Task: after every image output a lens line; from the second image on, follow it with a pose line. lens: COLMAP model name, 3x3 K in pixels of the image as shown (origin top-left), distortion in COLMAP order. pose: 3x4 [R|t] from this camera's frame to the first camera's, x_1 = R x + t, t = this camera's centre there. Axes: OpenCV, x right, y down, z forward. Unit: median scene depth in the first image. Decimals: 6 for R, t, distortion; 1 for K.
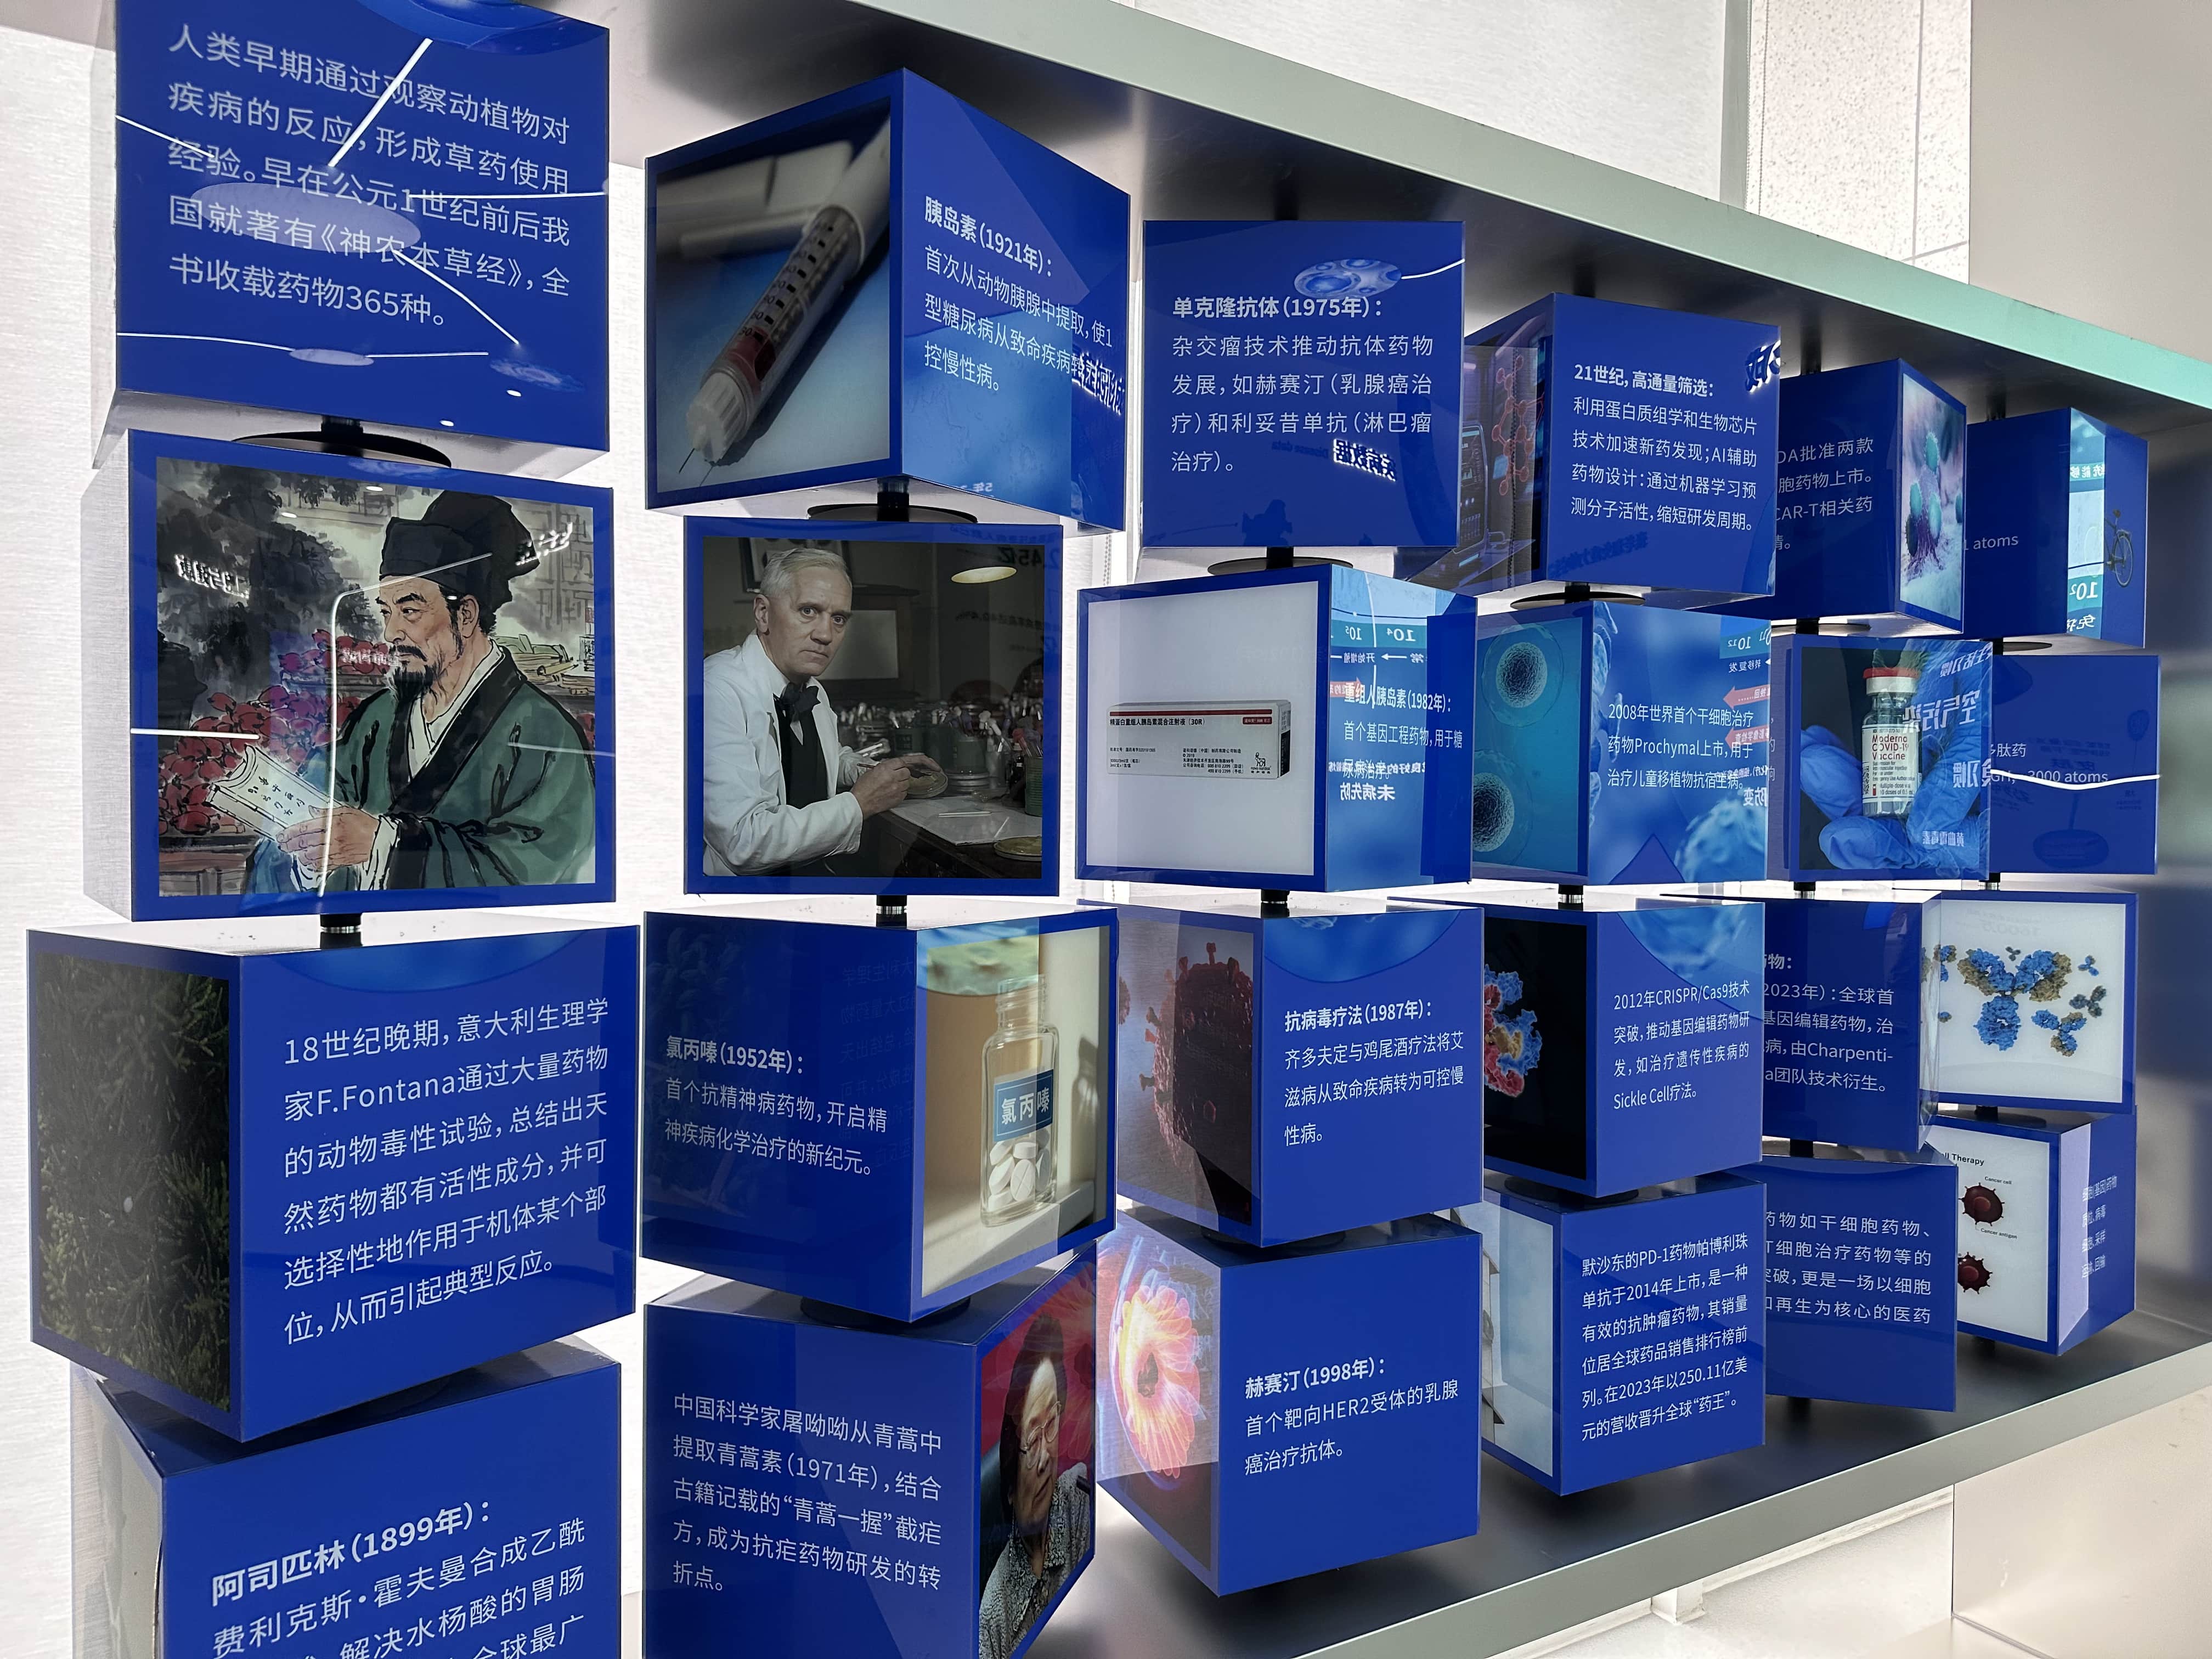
lens RADIAL K [[1550.6, 0, 1094.1], [0, 1550.6, 842.2], [0, 0, 1]] dist [0.006655, -0.003967]
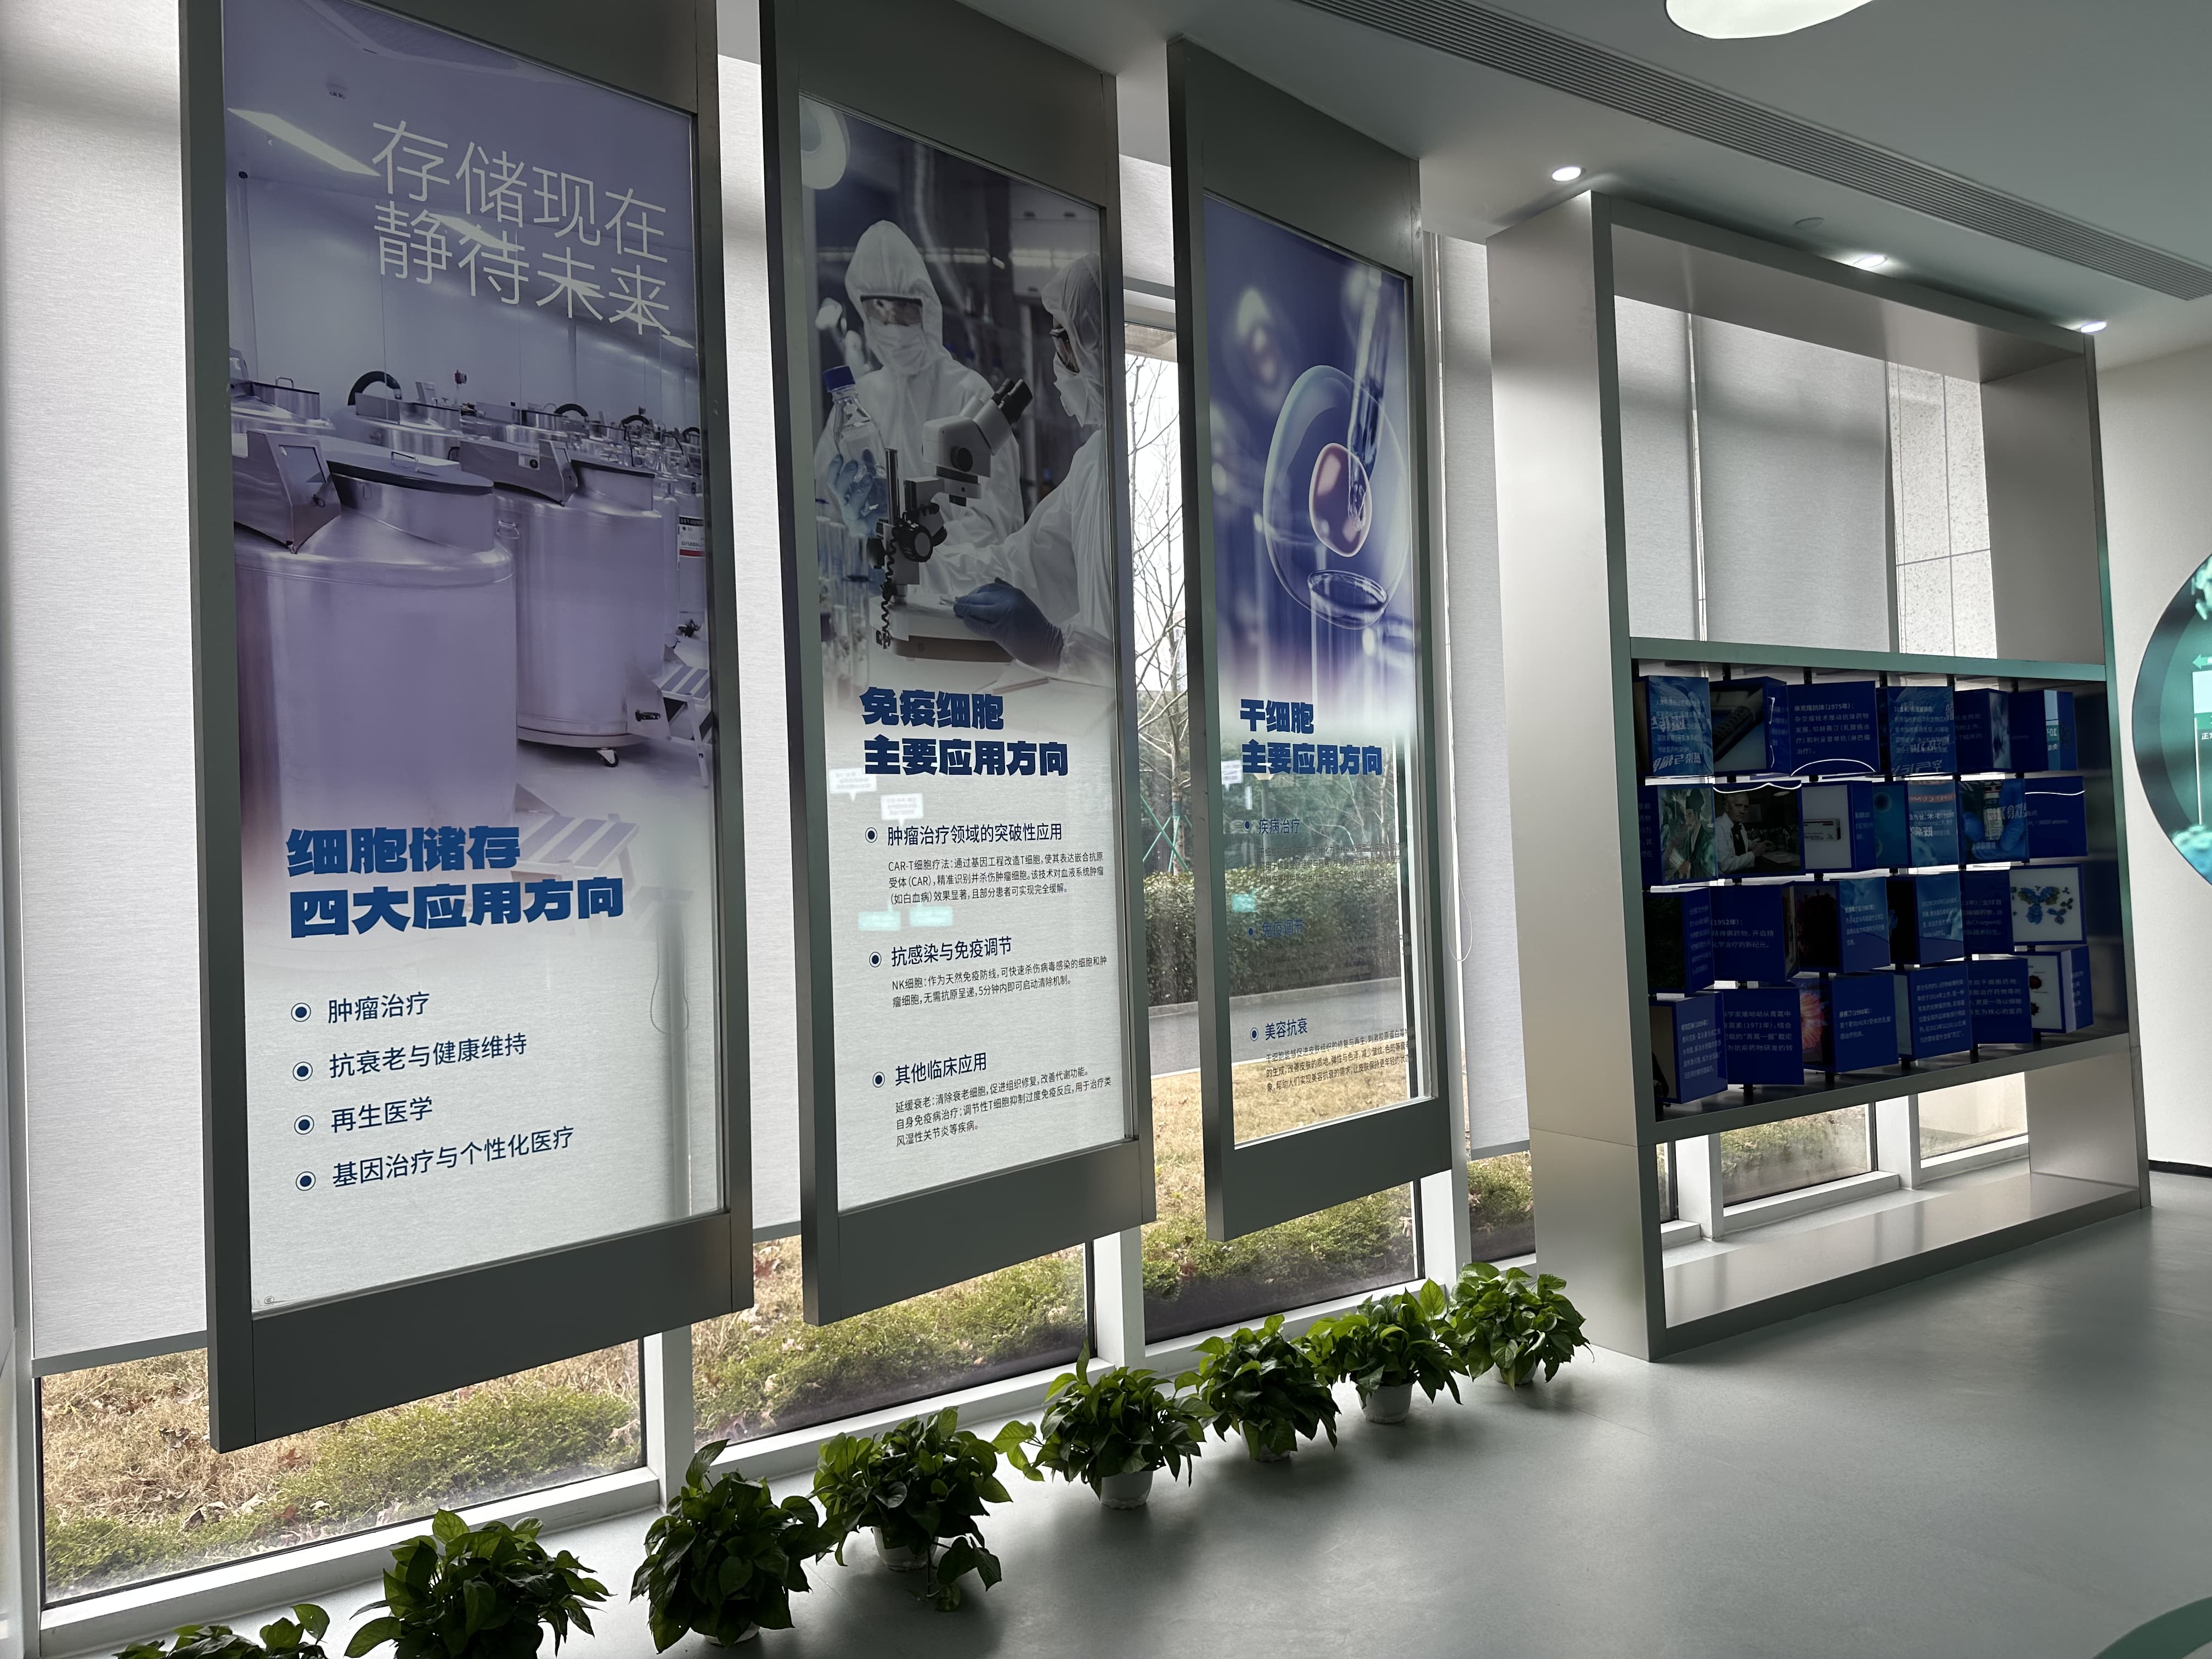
lens RADIAL K [[1550.6, 0, 1115.3], [0, 1550.6, 811.8], [0, 0, 1]] dist [0.006655, -0.003967]
pose [[0.998463, -0.049611, 0.024707, -1.337136], [0.050626, 0.997821, -0.042303, -0.034025], [-0.022555, 0.043489, 0.998799, -2.081803]]
